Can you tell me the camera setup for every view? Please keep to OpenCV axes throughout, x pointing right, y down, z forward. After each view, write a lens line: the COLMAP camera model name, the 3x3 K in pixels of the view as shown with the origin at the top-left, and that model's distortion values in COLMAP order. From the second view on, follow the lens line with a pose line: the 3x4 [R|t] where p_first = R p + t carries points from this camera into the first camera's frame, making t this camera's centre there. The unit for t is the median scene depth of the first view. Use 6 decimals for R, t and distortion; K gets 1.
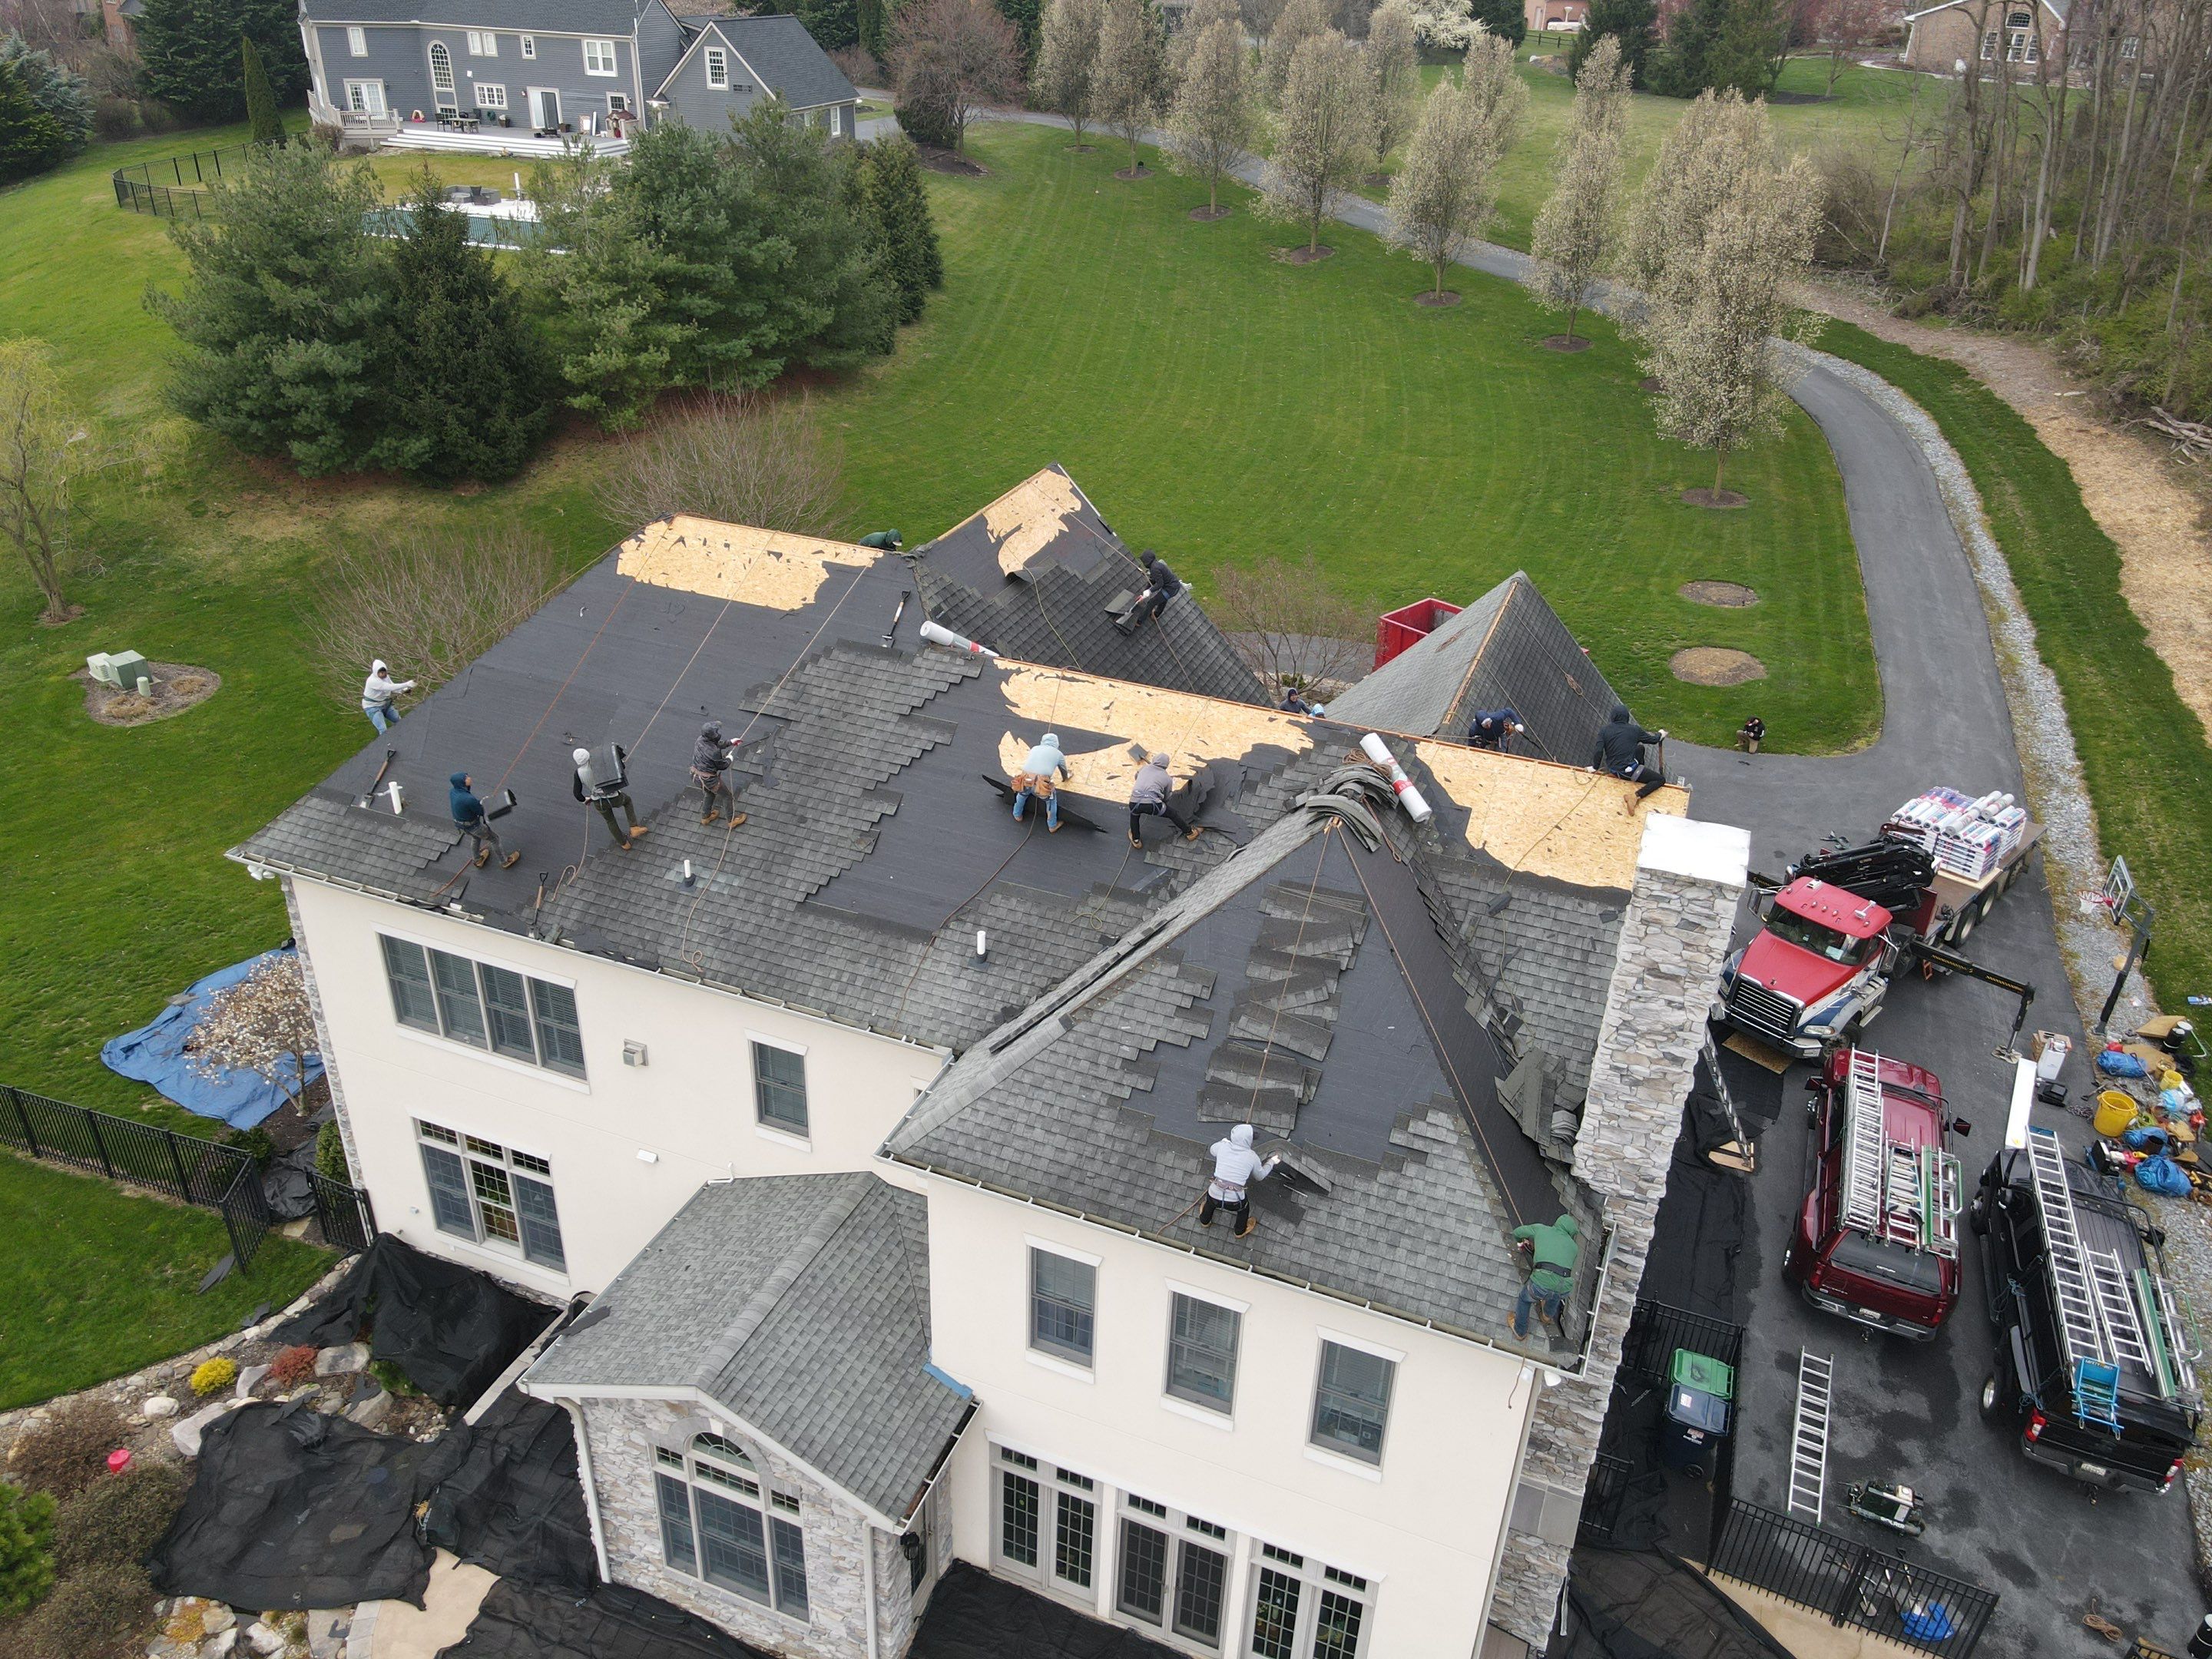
lens RADIAL K [[1625.0, 0, 1100.7], [0, 1625.0, 833.3], [0, 0, 1]] dist [-0.003051, 0.032209]
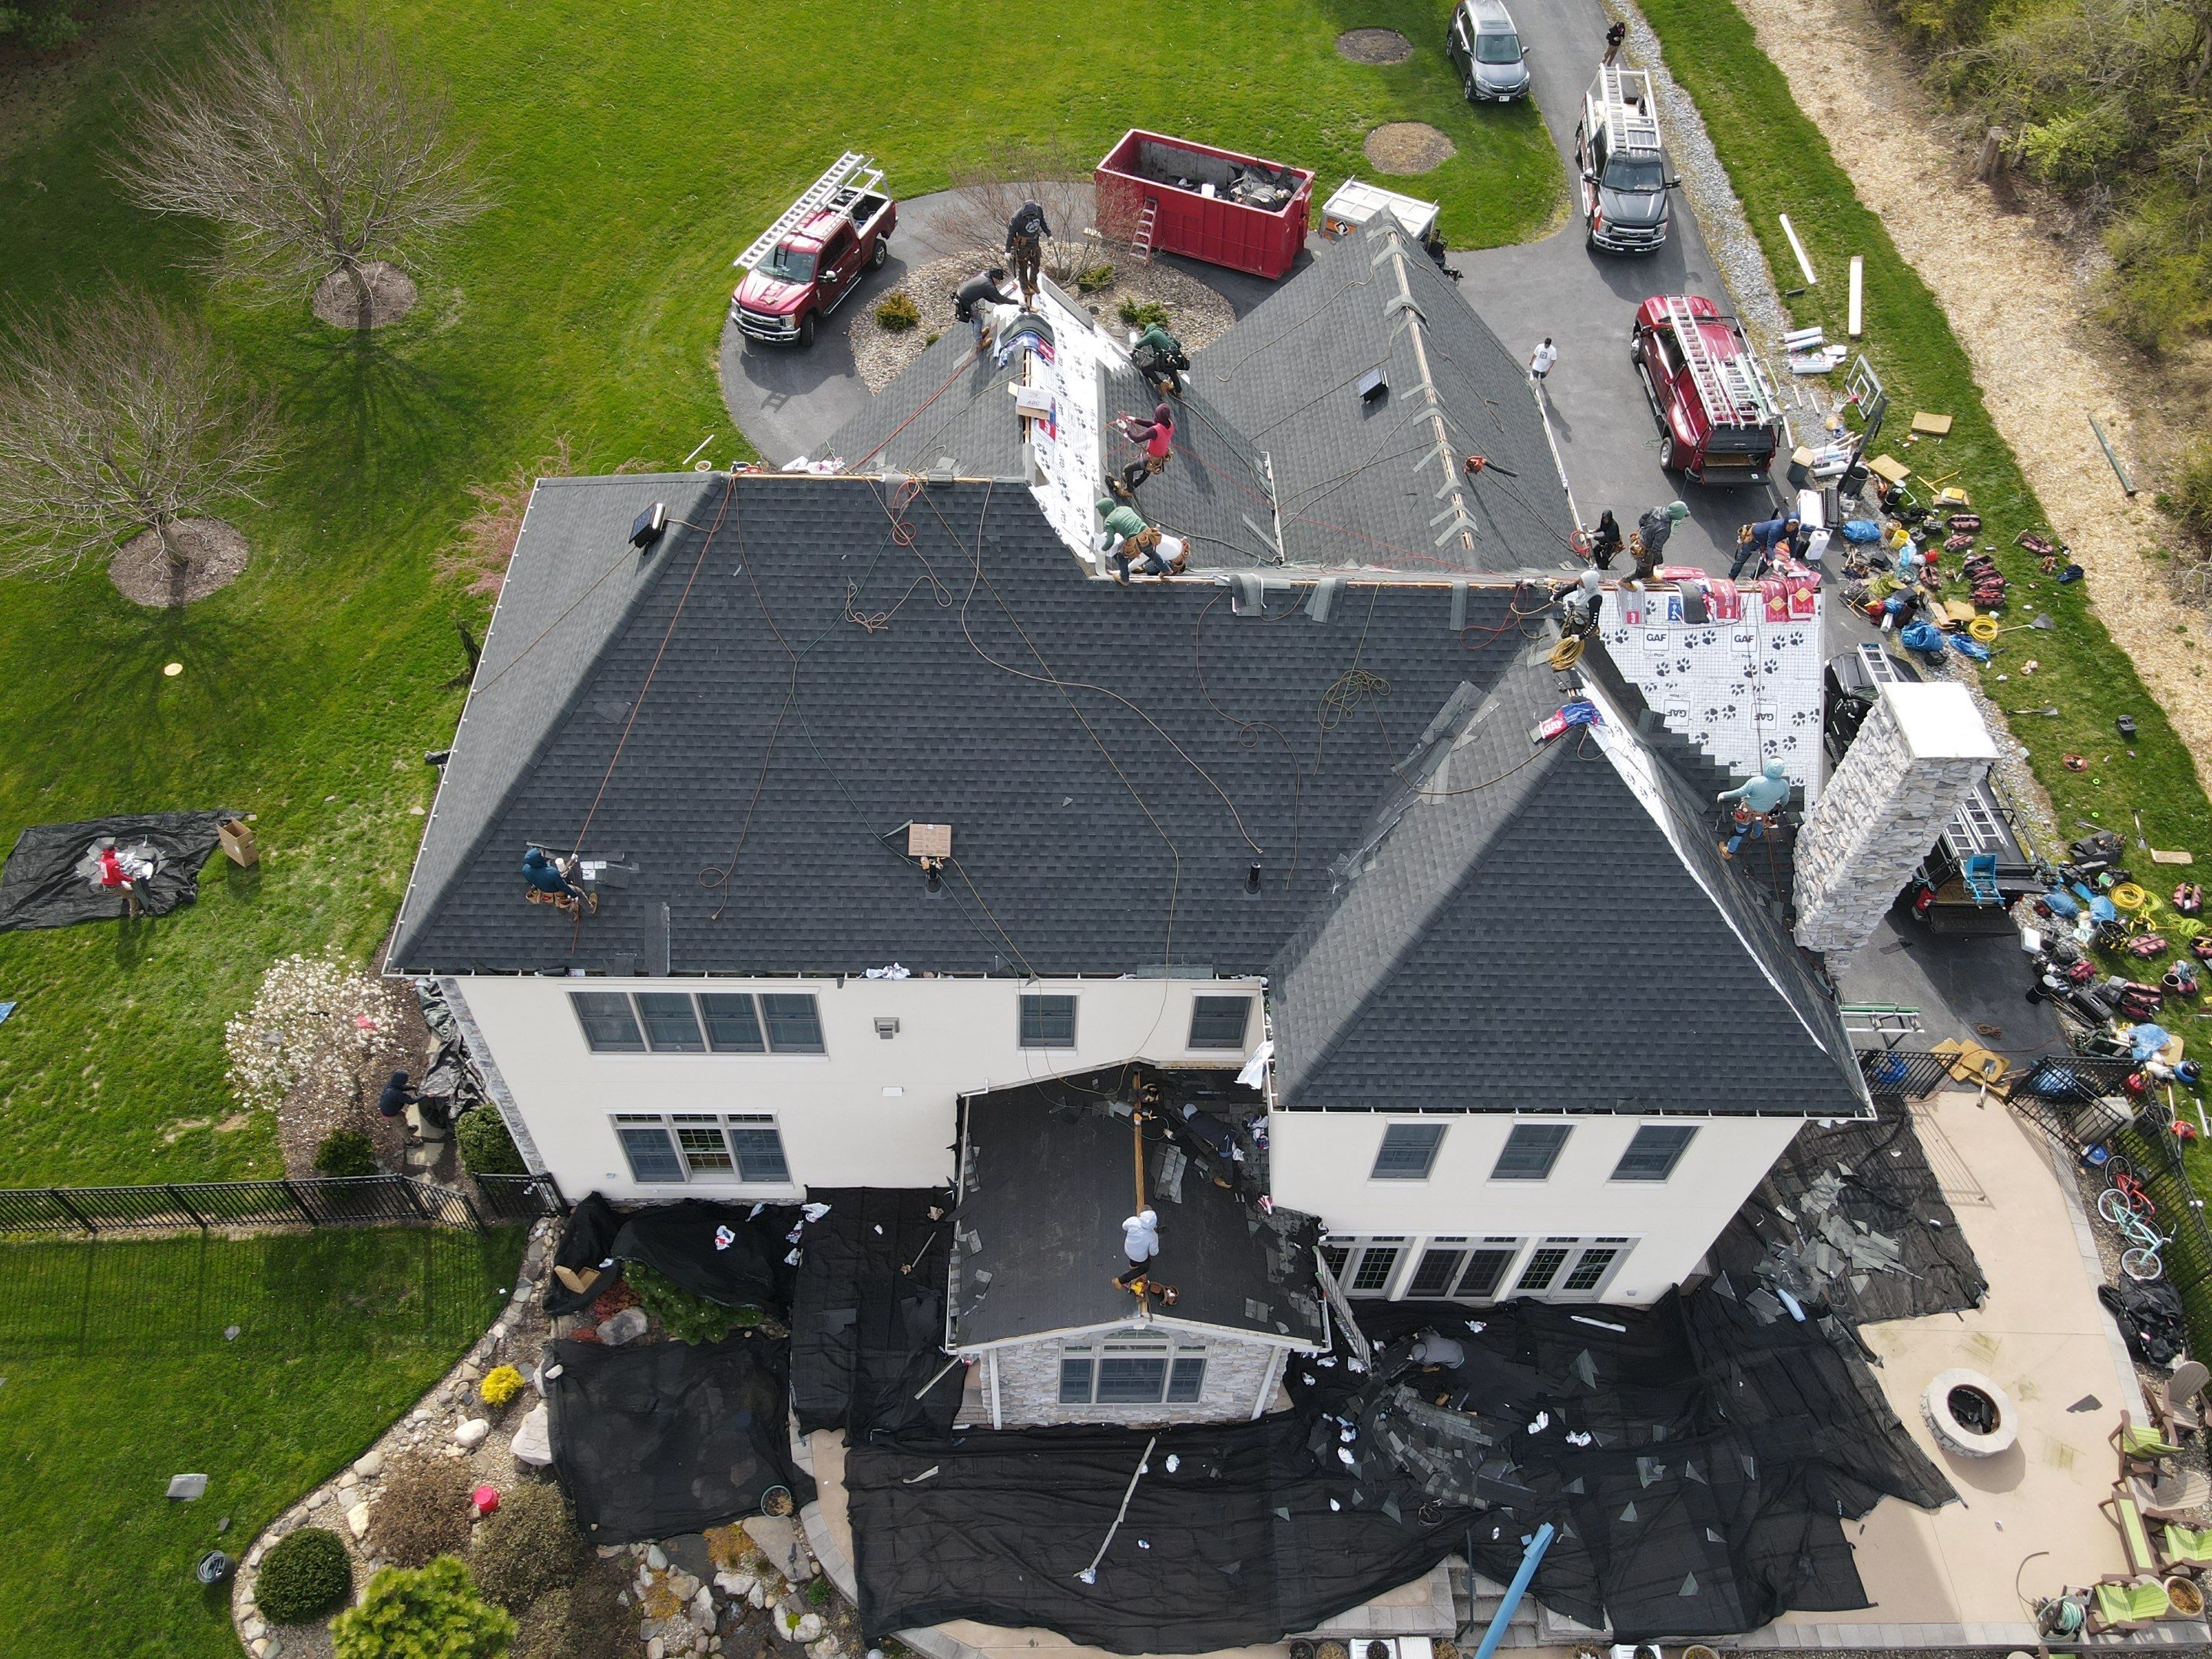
lens RADIAL K [[1625.0, 0, 1100.7], [0, 1625.0, 833.3], [0, 0, 1]] dist [-0.003051, 0.032209]
pose [[0.920931, -0.301913, 0.246444, -0.154015], [0.183767, 0.894043, 0.408554, -0.151086], [-0.343679, -0.330962, 0.878834, 0.034222]]
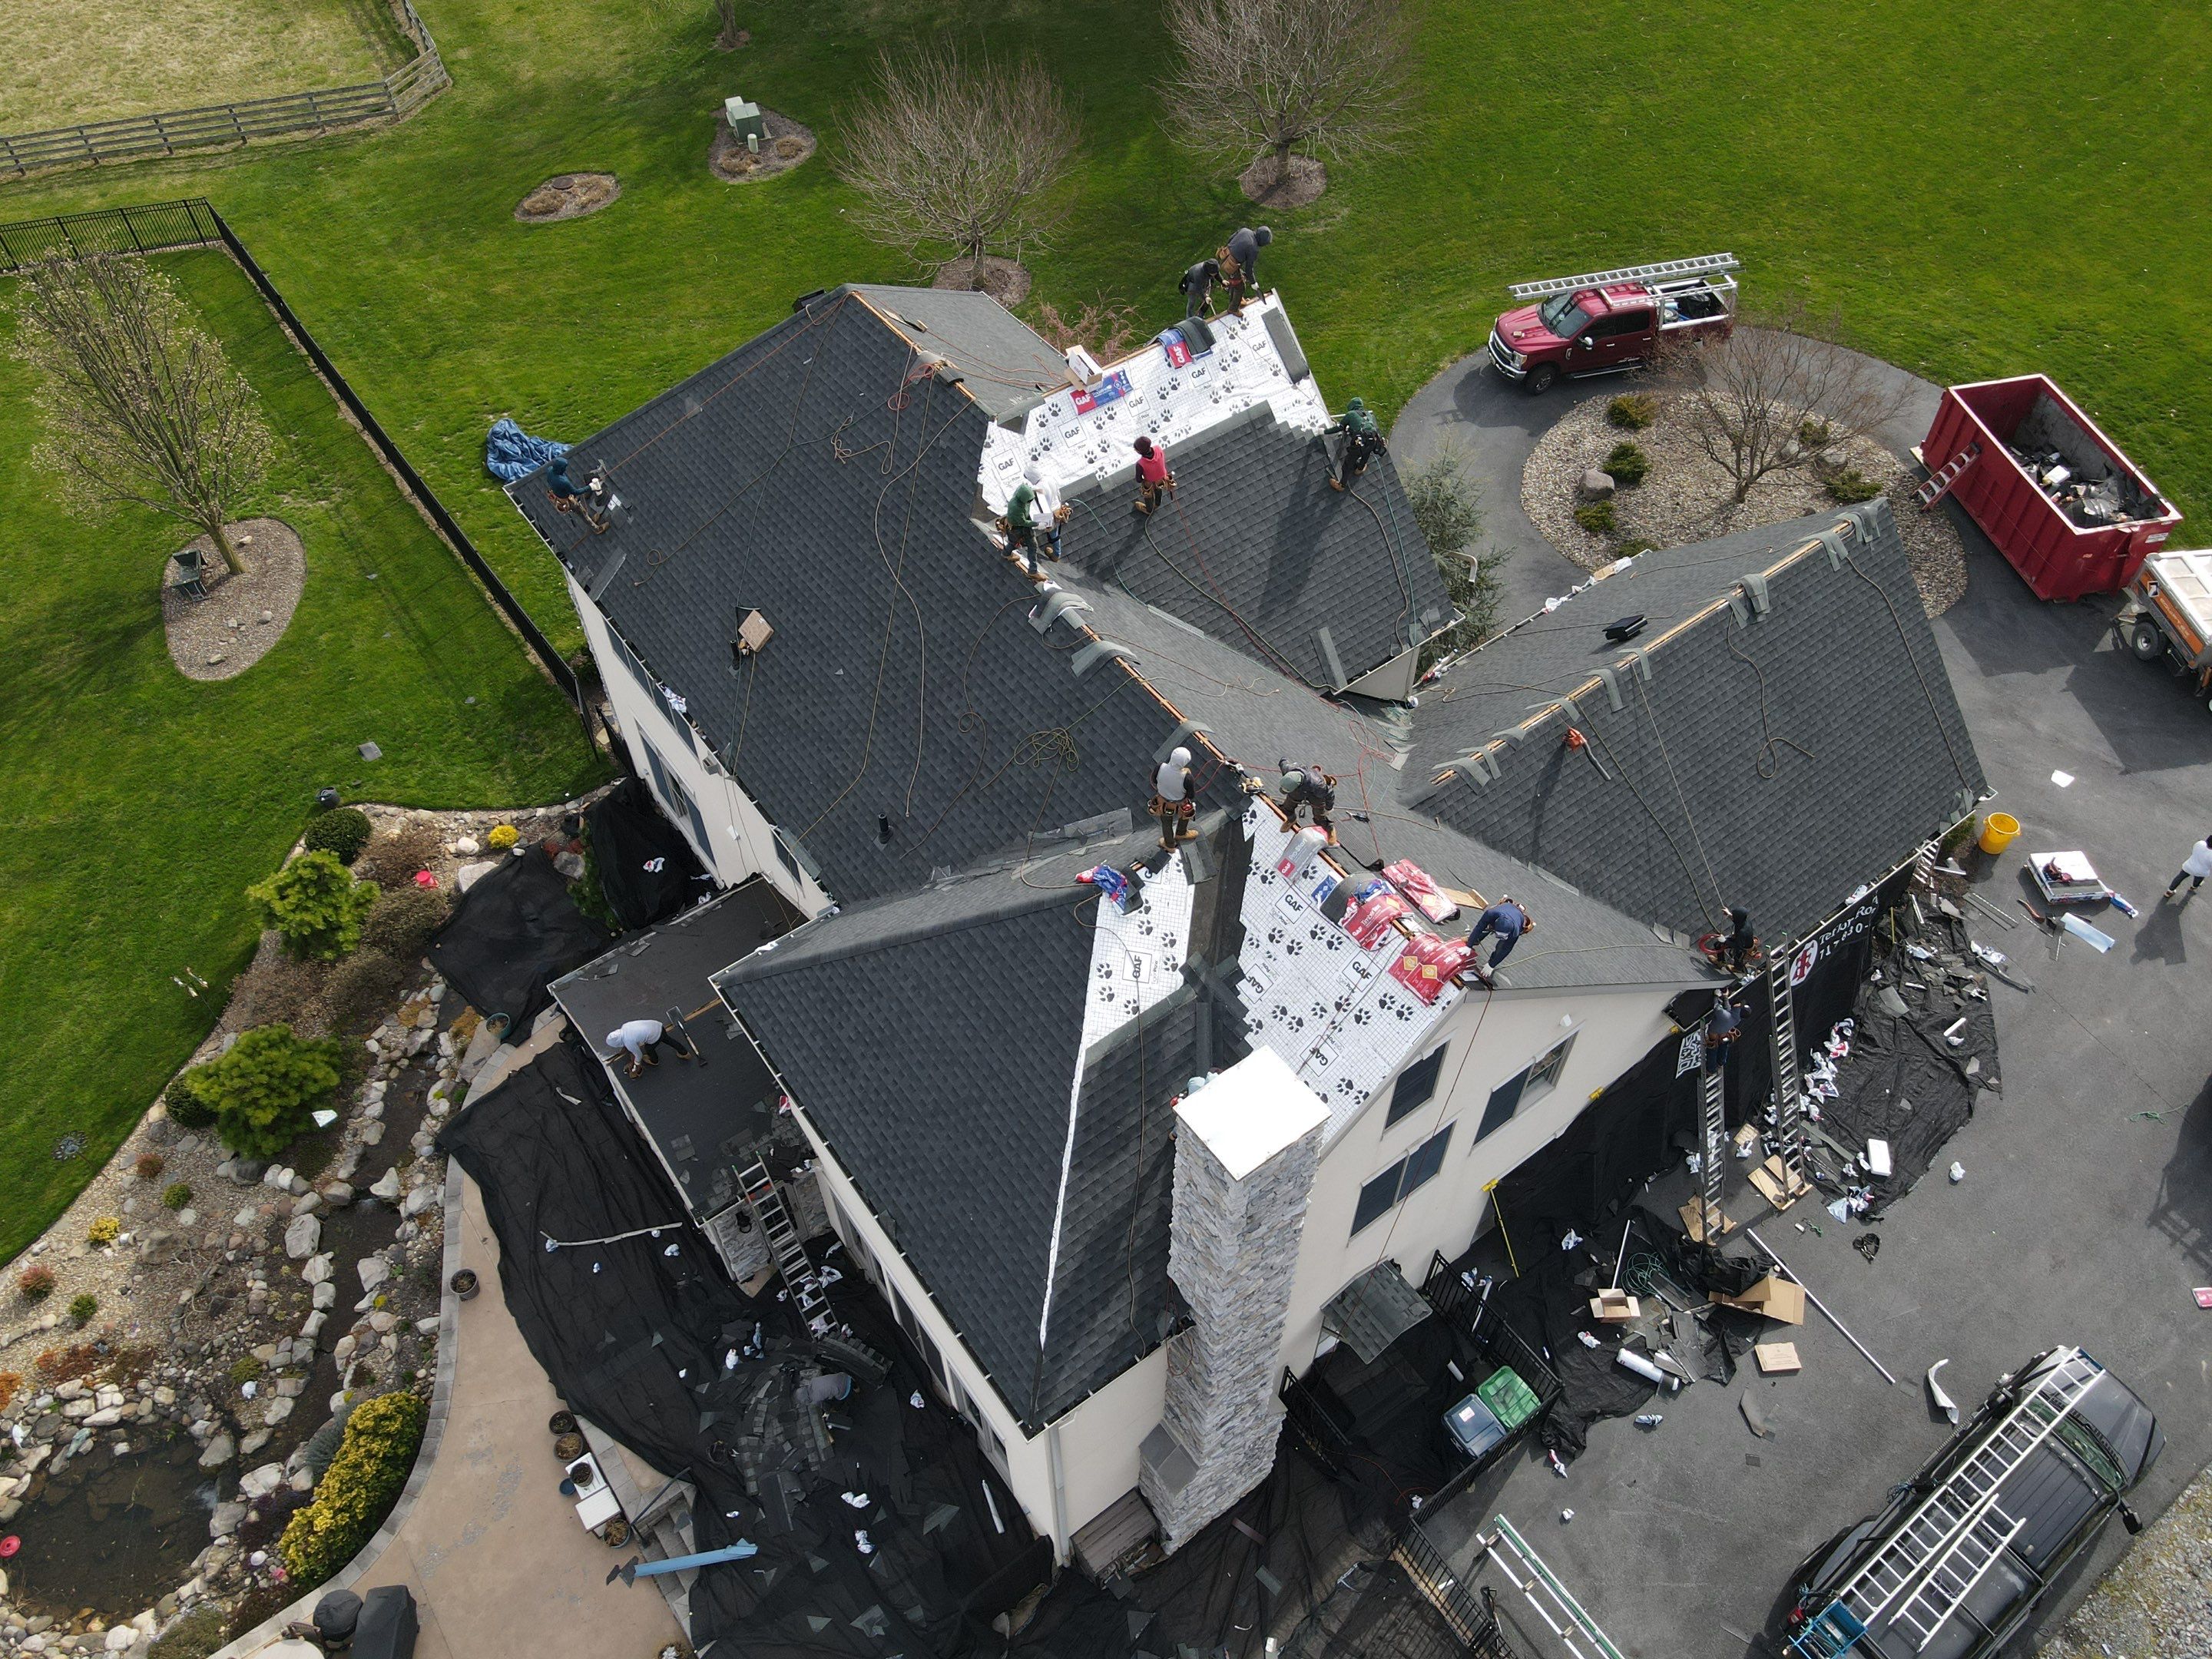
lens RADIAL K [[1624.1, 0, 1095.5], [0, 1624.1, 840.2], [0, 0, 1]] dist [0.005916, 0.005277]
pose [[0.849037, 0.384132, -0.362738, 0.167352], [-0.222981, 0.882958, 0.413117, -0.152512], [0.478973, -0.269868, 0.835318, 0.045873]]
